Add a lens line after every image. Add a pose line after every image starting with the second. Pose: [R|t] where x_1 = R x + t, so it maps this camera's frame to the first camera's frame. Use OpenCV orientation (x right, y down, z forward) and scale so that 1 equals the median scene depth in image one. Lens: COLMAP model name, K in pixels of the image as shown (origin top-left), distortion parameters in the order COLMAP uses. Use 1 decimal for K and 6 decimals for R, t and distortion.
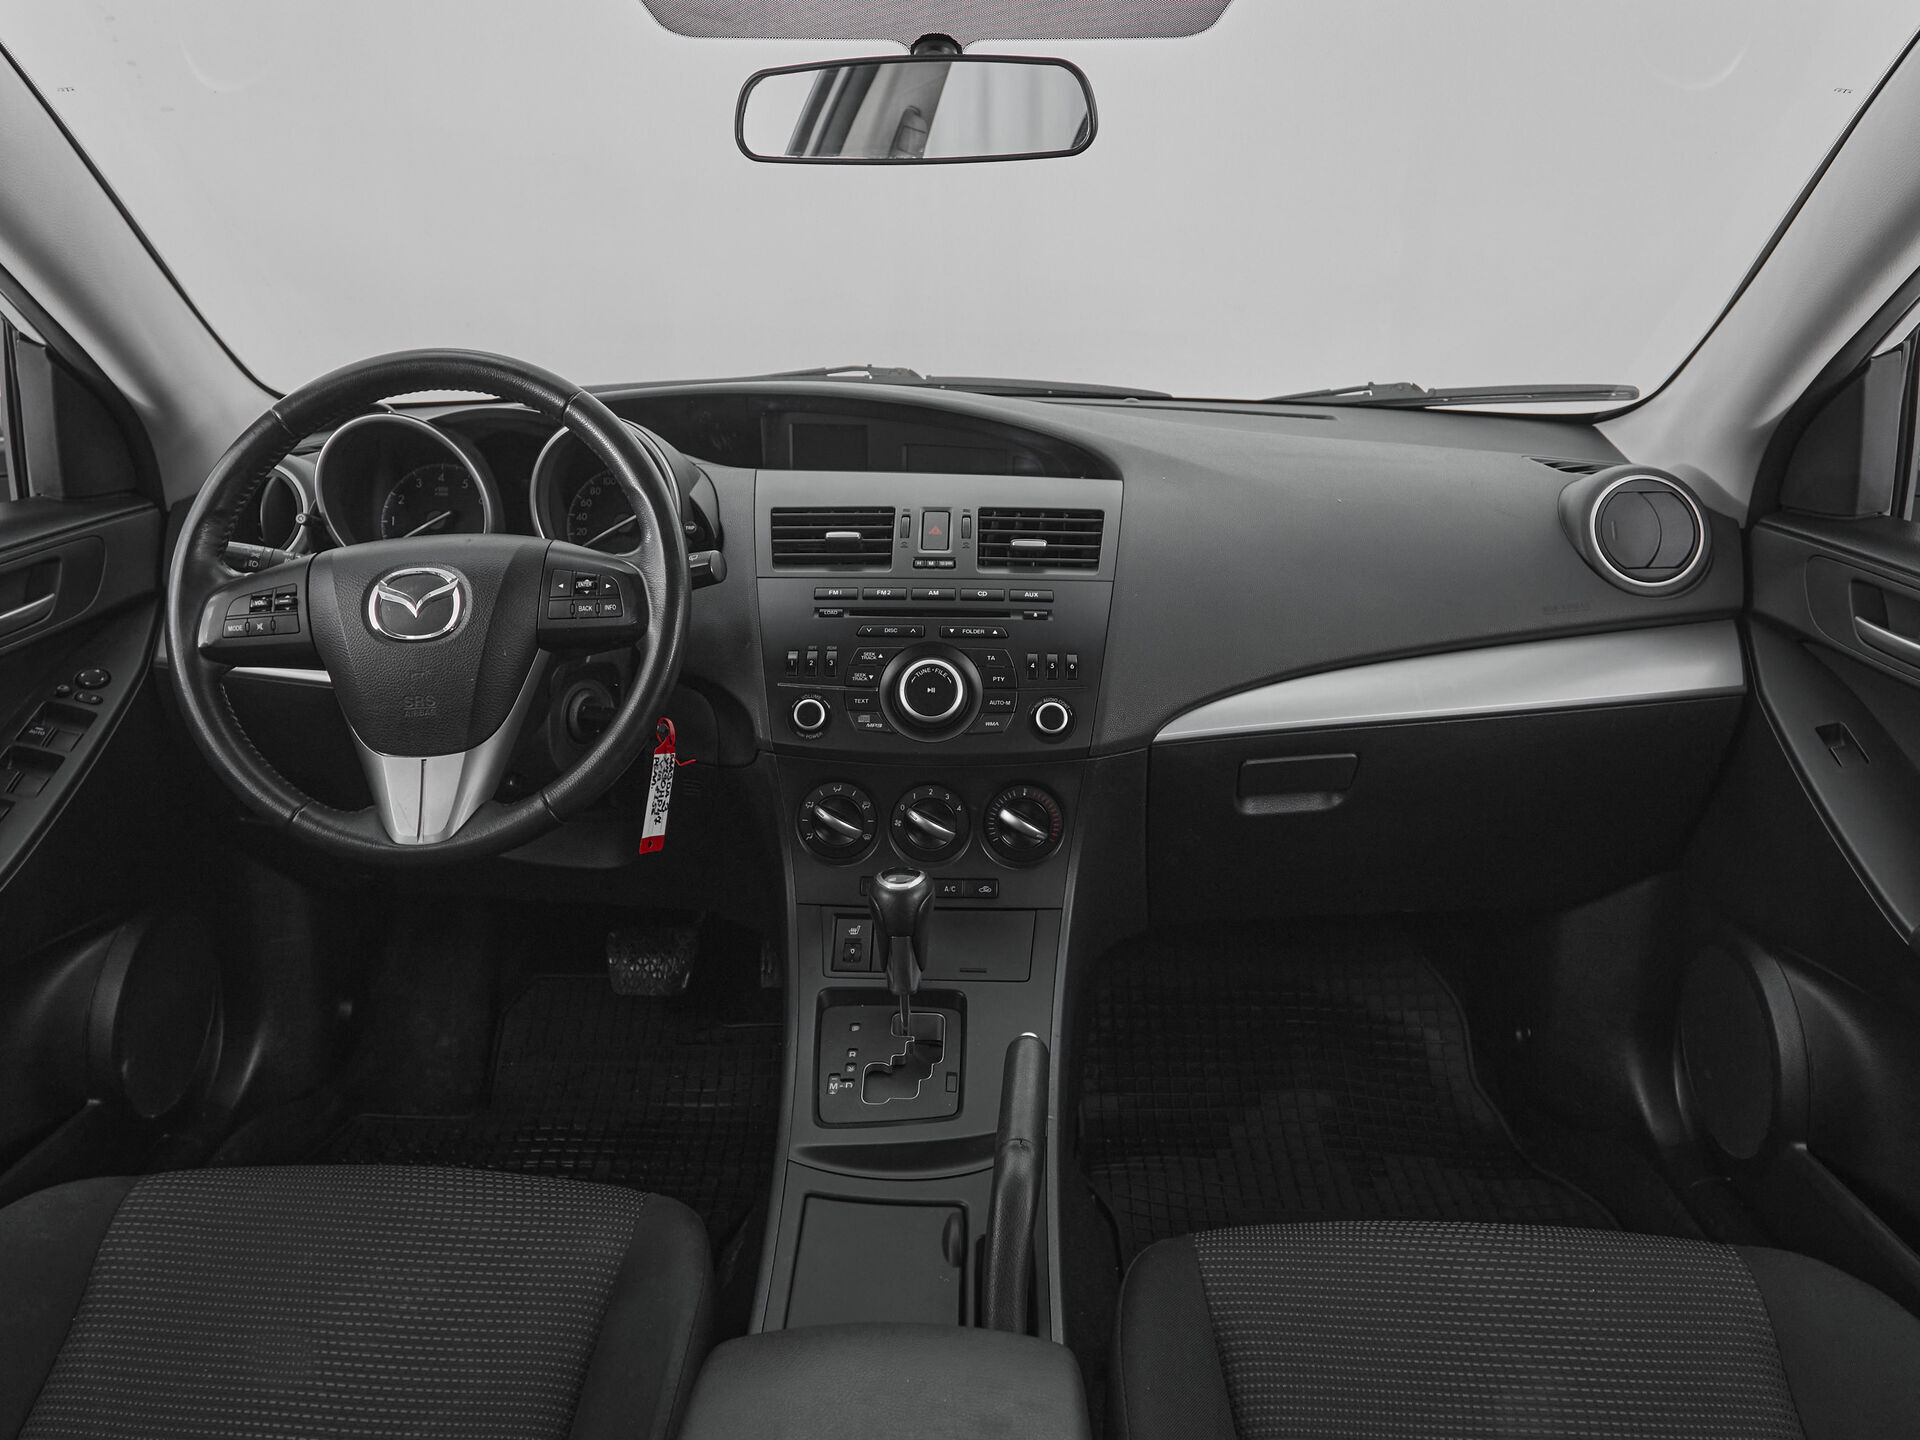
lens RADIAL K [[1621.0, 0, 960.0], [0, 1621.0, 720.0], [0, 0, 1]] dist [-0.000008, -0.000646]
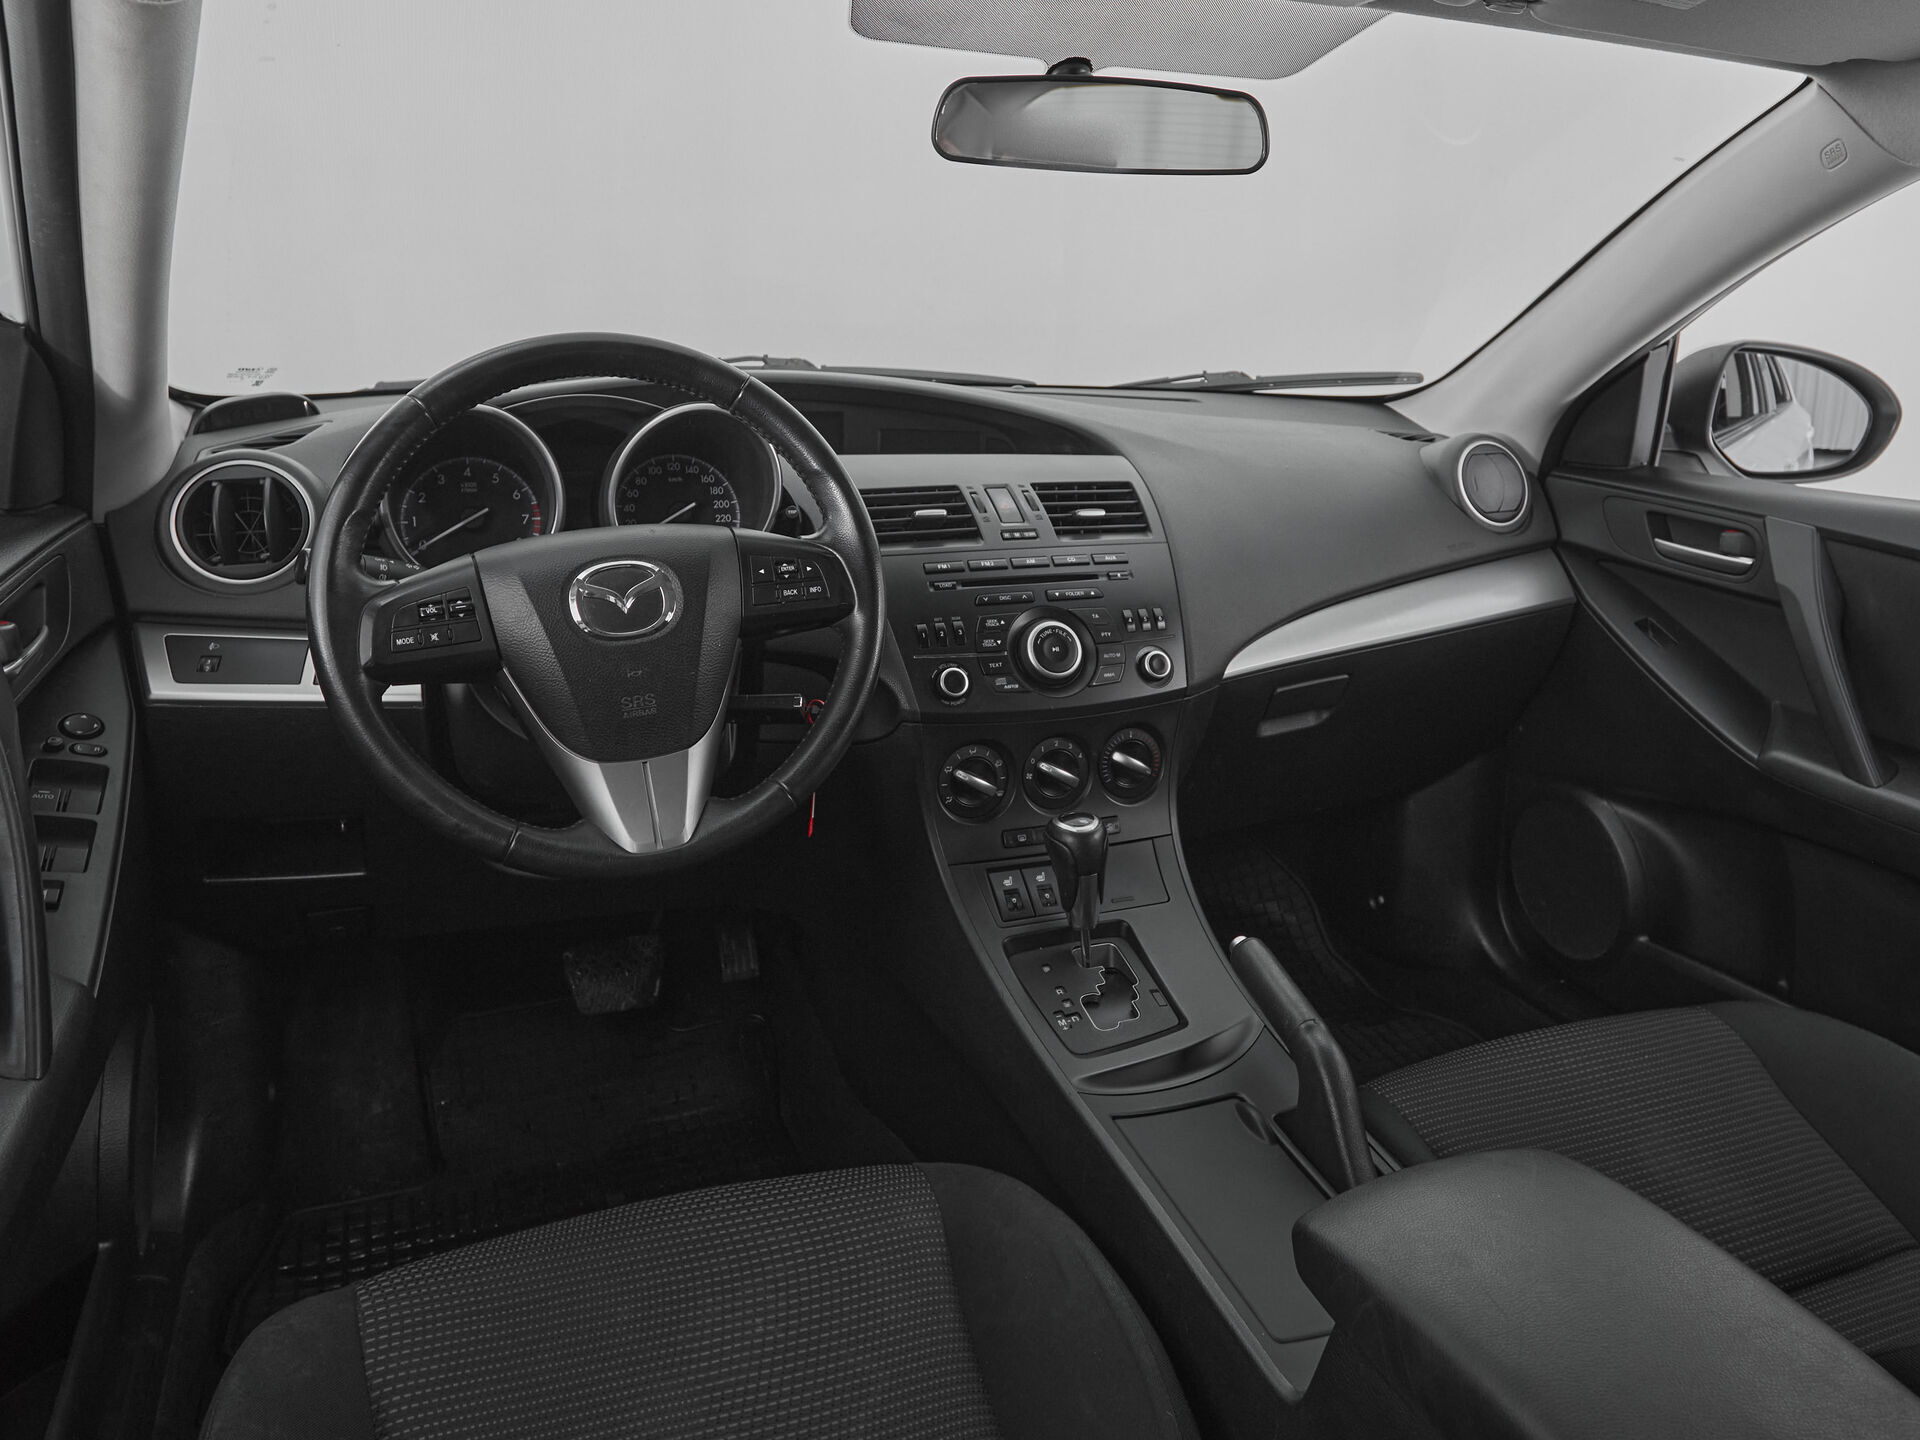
lens RADIAL K [[1550.8, 0, 1130.6], [0, 1550.8, 627.9], [0, 0, 1]] dist [0.000112, -0.001623]
pose [[0.881357, -0.078441, 0.465894, -0.446592], [0.100308, 0.994707, -0.022283, -0.004329], [-0.461680, 0.066372, 0.884560, 0.055646]]
